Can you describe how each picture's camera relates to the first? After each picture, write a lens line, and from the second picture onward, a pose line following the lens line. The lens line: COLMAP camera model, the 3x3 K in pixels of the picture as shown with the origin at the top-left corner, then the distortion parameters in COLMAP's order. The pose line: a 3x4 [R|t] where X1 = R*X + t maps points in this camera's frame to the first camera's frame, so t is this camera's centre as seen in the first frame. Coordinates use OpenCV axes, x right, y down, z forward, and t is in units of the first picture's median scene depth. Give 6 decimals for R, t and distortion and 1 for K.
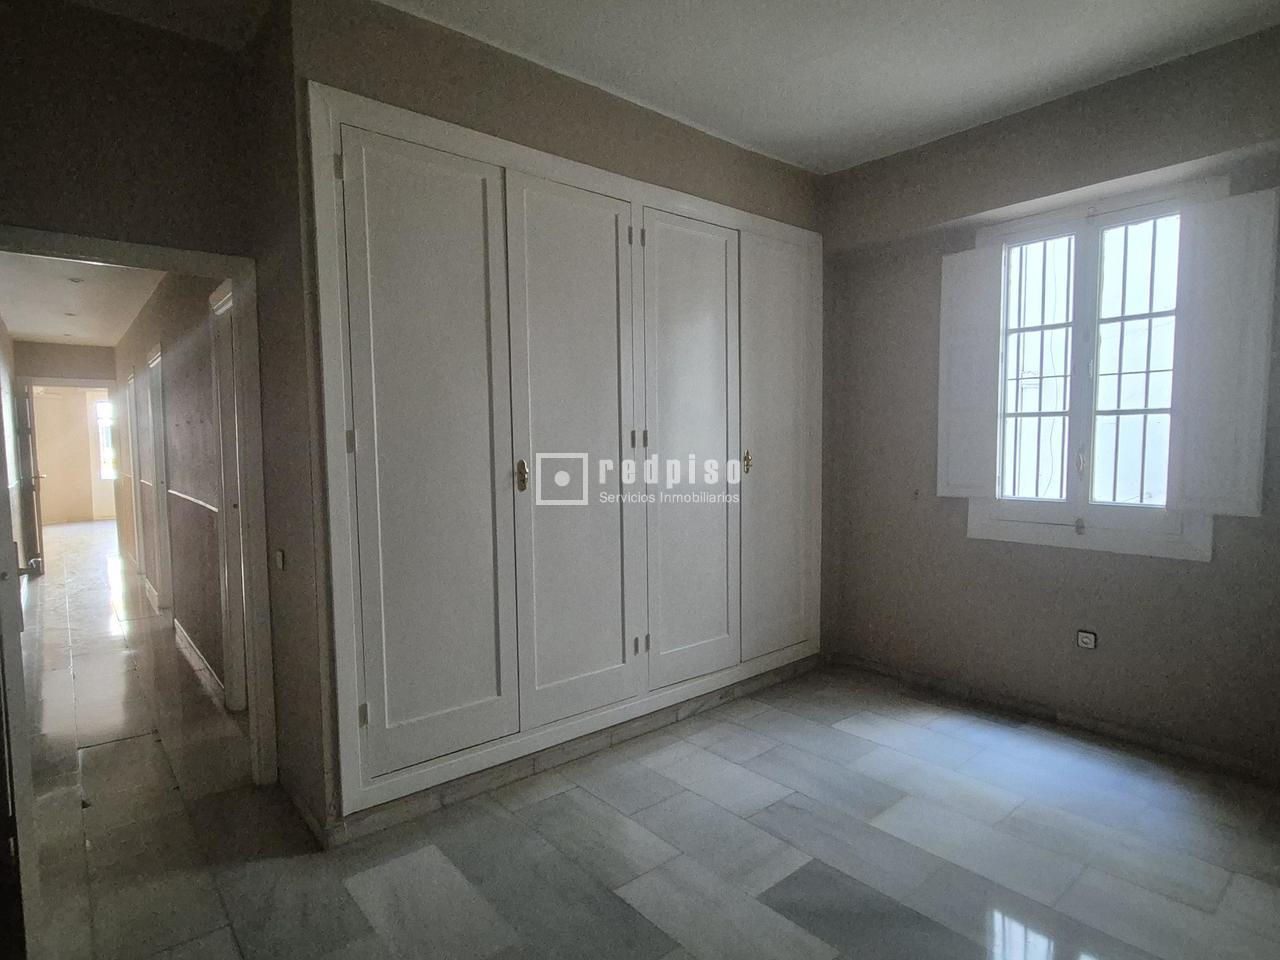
lens RADIAL K [[700.8, 0, 639.5], [0, 700.8, 481.8], [0, 0, 1]] dist [-0.003760, 0.001780]
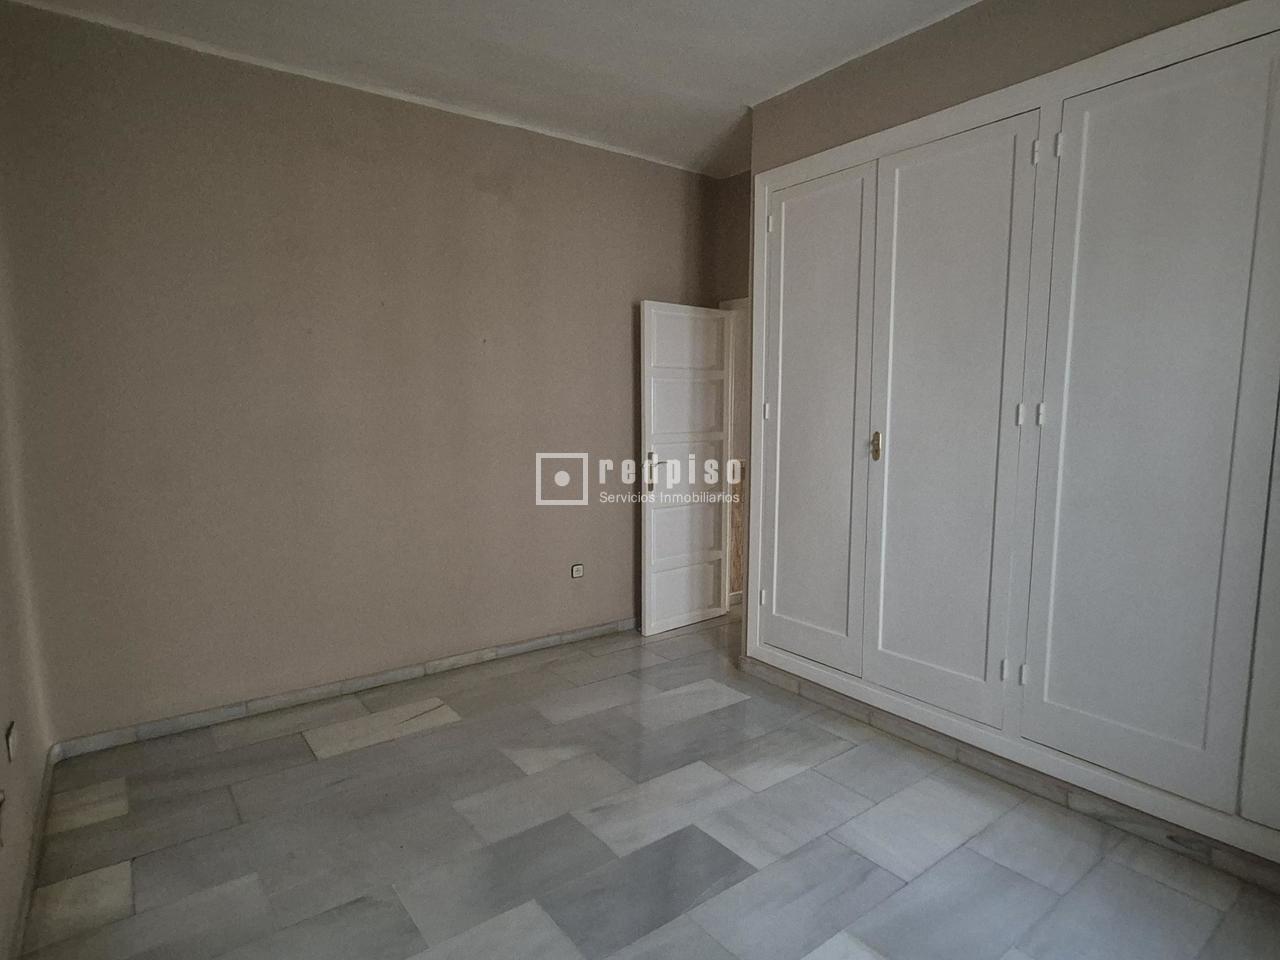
lens RADIAL K [[700.8, 0, 639.6], [0, 700.8, 474.7], [0, 0, 1]] dist [-0.003760, 0.001780]
pose [[-0.060490, 0.110885, -0.991991, 0.923154], [-0.054126, 0.991984, 0.114184, -0.068308], [0.996700, 0.060600, -0.054003, 0.705579]]
